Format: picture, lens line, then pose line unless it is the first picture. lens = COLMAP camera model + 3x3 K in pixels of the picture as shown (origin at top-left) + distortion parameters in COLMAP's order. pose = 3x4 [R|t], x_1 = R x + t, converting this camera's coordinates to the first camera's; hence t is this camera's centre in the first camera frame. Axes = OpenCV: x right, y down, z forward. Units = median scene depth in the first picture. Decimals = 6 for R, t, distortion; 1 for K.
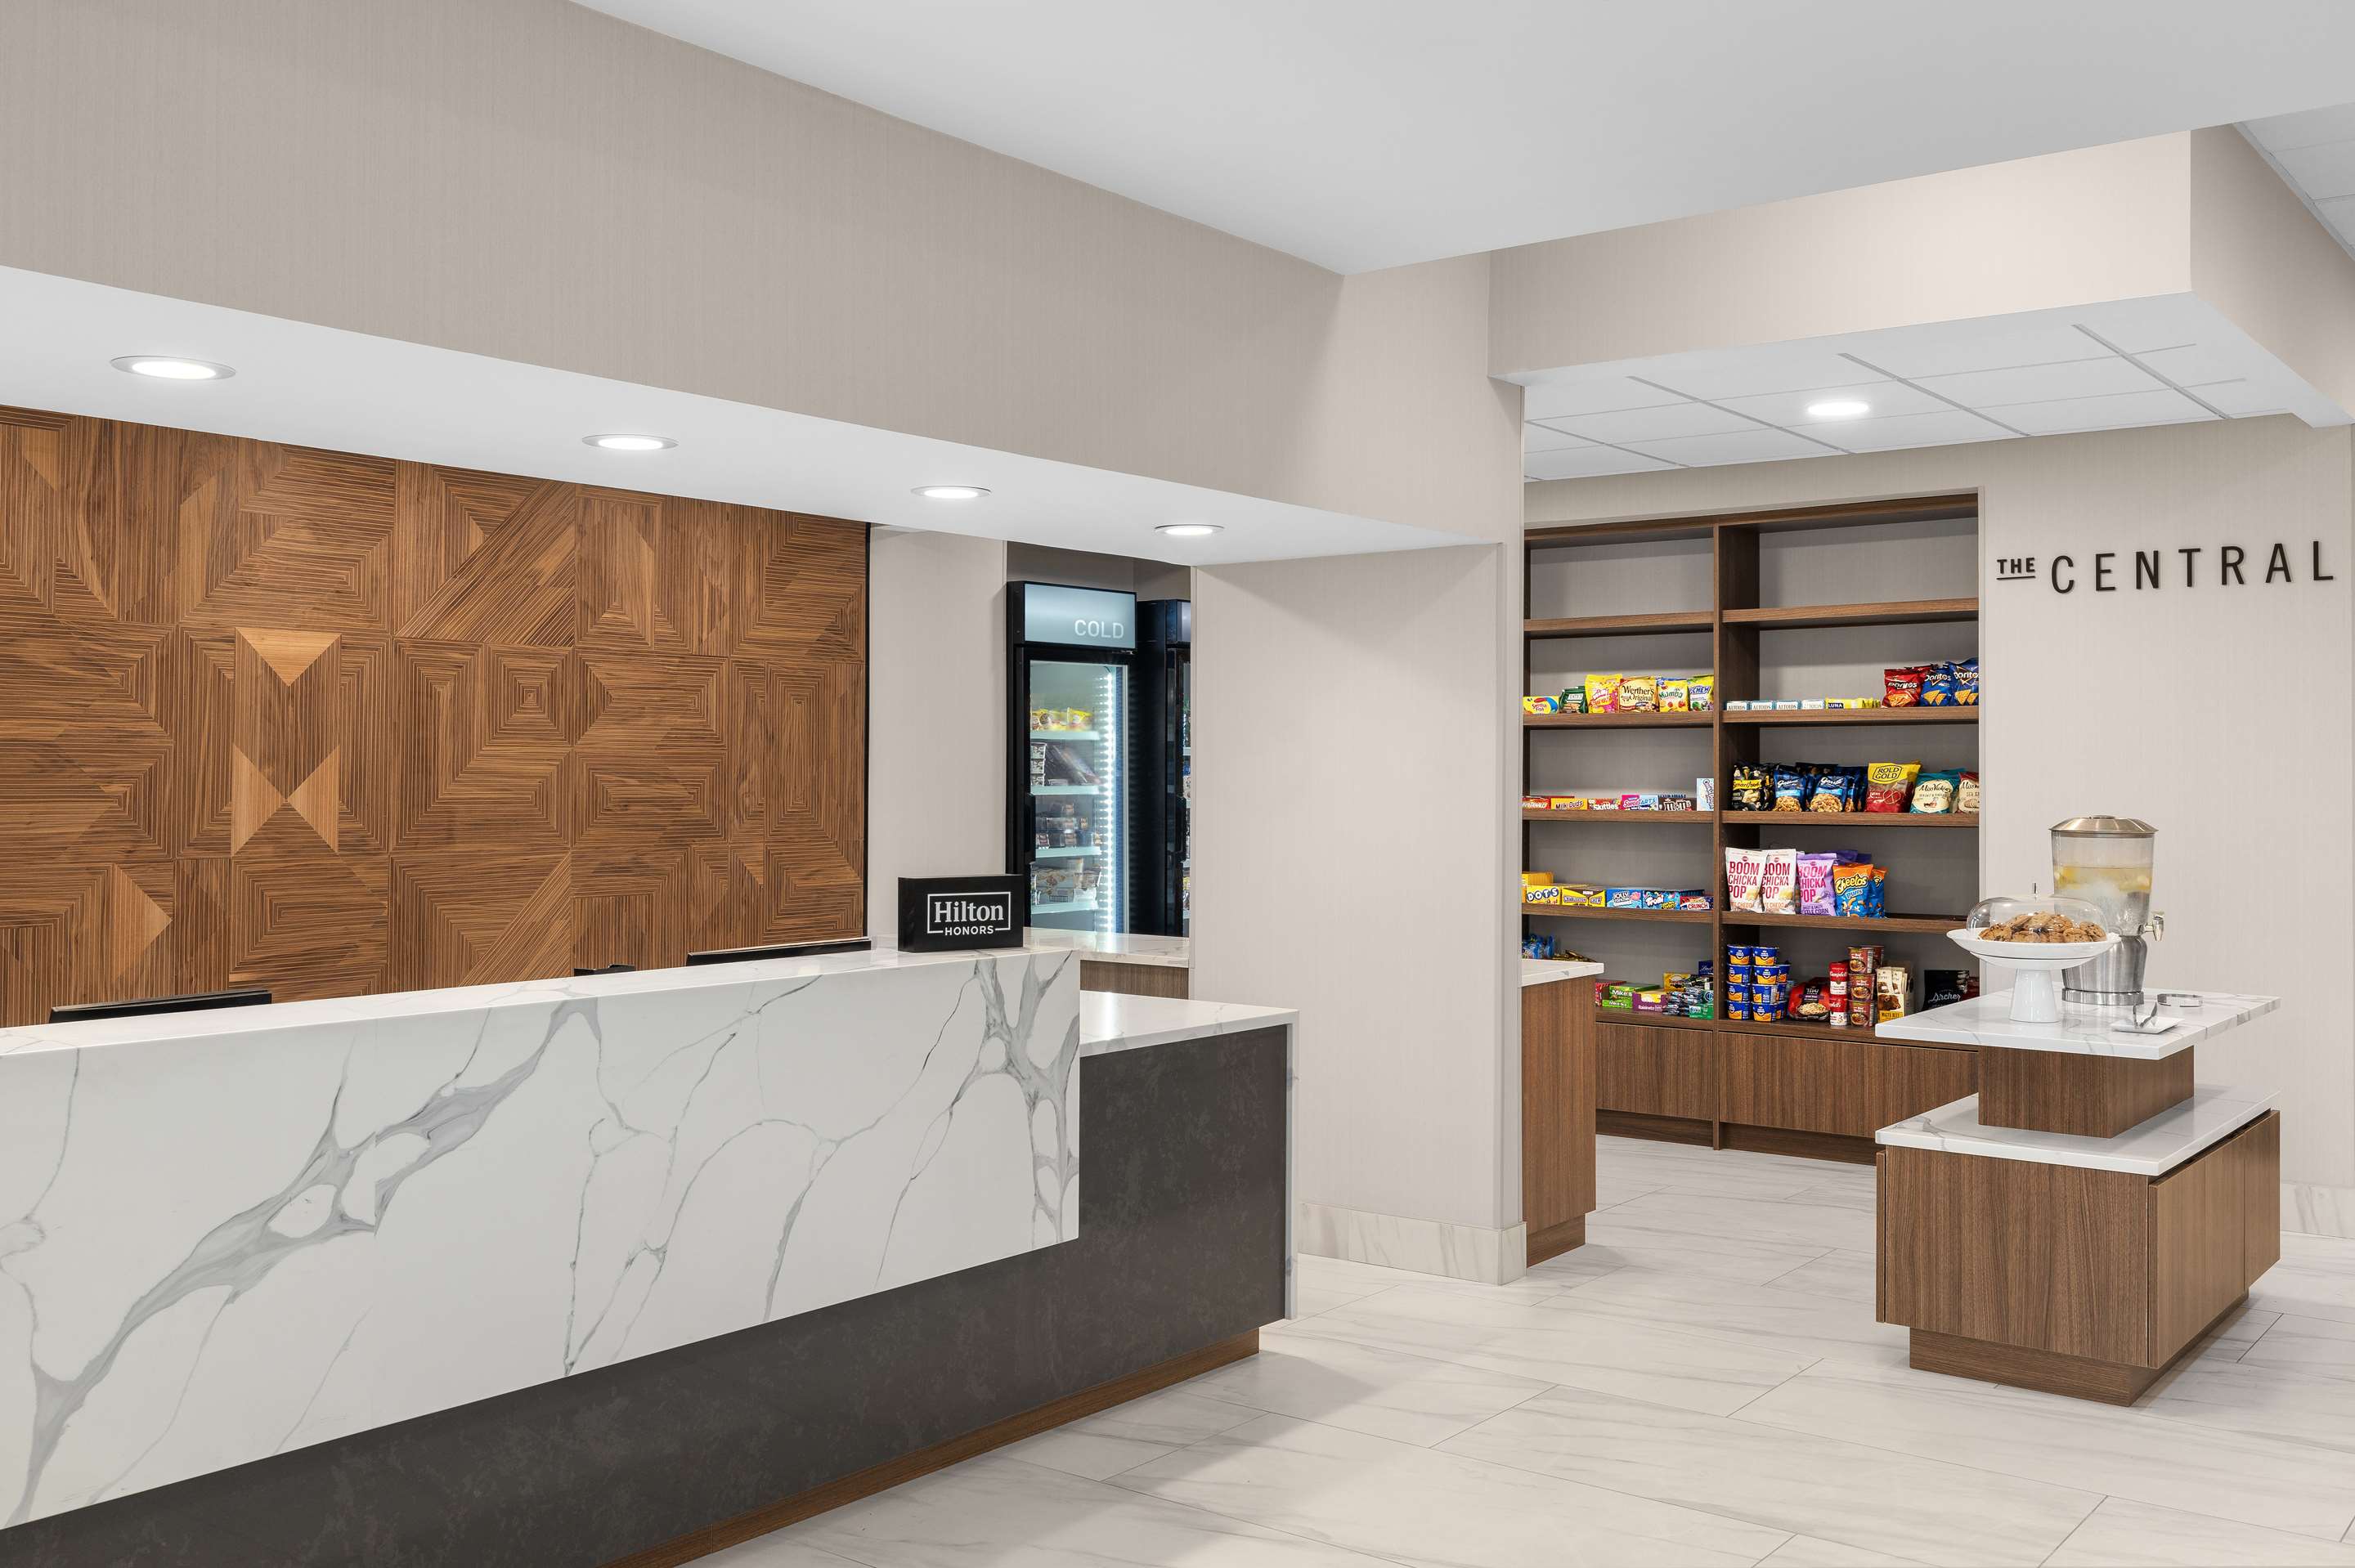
lens RADIAL K [[2113.9, 0, 1178.1], [0, 2113.9, 760.1], [0, 0, 1]] dist [0.011252, -0.011592]
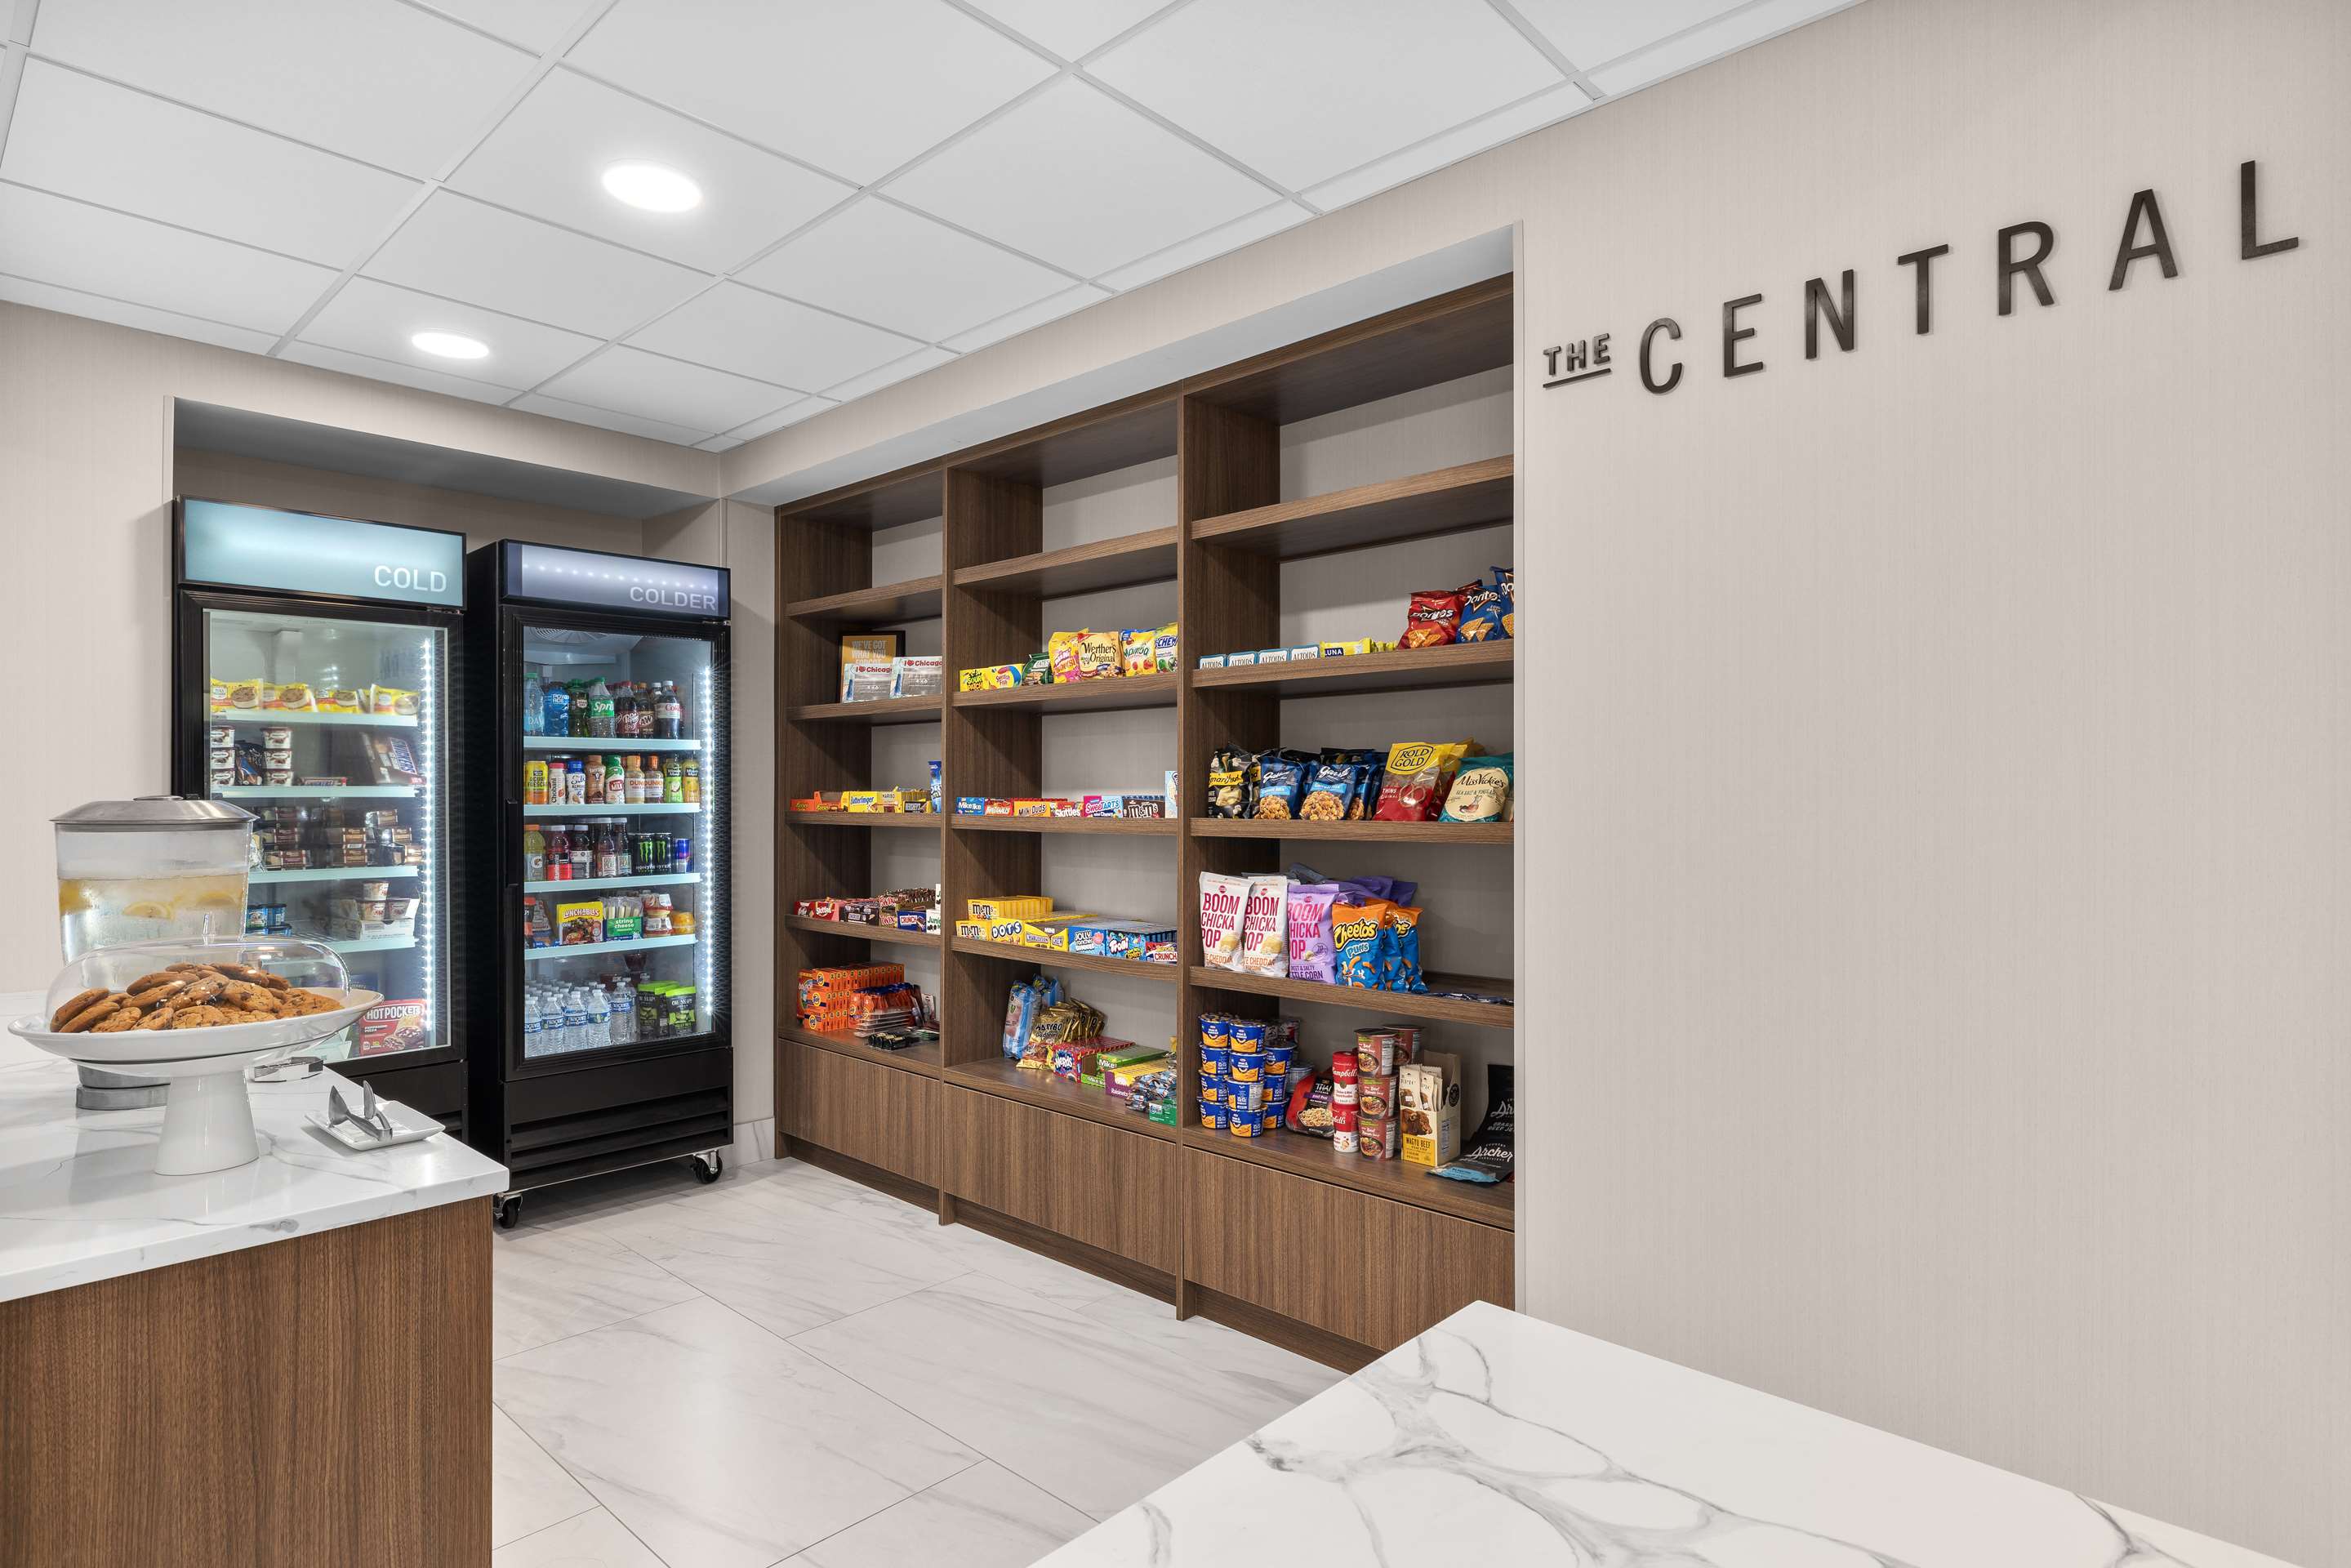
lens RADIAL K [[1227.1, 0, 1166.2], [0, 1227.1, 797.4], [0, 0, 1]] dist [0.000288, -0.000750]
pose [[0.994609, -0.002629, -0.103661, 0.298677], [0.003524, 0.999958, 0.008454, 0.014431], [0.103635, -0.008774, 0.994577, 0.627383]]
